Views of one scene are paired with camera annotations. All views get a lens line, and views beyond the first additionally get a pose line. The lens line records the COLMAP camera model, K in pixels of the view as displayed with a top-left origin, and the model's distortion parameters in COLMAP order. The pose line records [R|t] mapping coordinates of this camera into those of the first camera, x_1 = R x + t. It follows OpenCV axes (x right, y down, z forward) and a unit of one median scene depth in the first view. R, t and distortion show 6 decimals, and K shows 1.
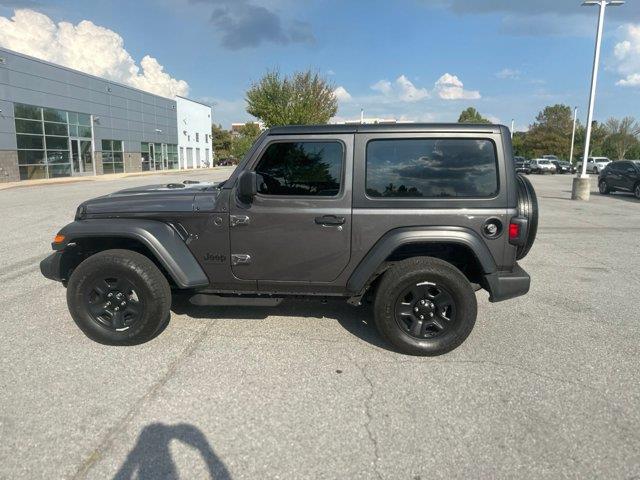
lens RADIAL K [[480.5, 0, 318.5], [0, 480.5, 238.7], [0, 0, 1]] dist [0.030316, -0.034331]
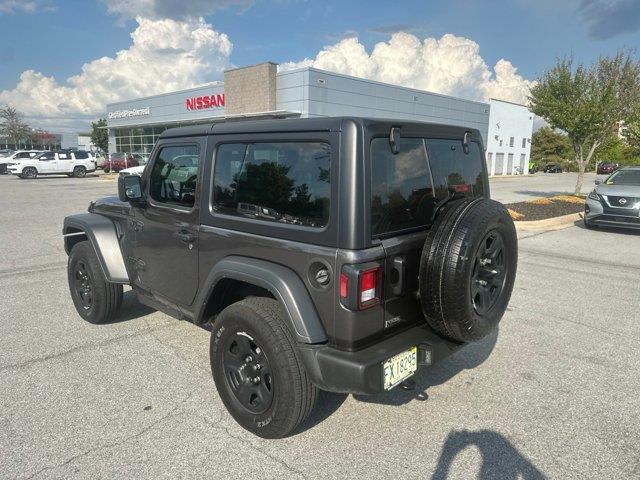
lens RADIAL K [[480.5, 0, 317.6], [0, 480.5, 239.5], [0, 0, 1]] dist [0.030316, -0.034331]
pose [[0.733615, 0.121972, -0.668530, 0.088426], [-0.128487, 0.990912, 0.039795, -0.010847], [0.667308, 0.056704, 0.742620, 0.058330]]
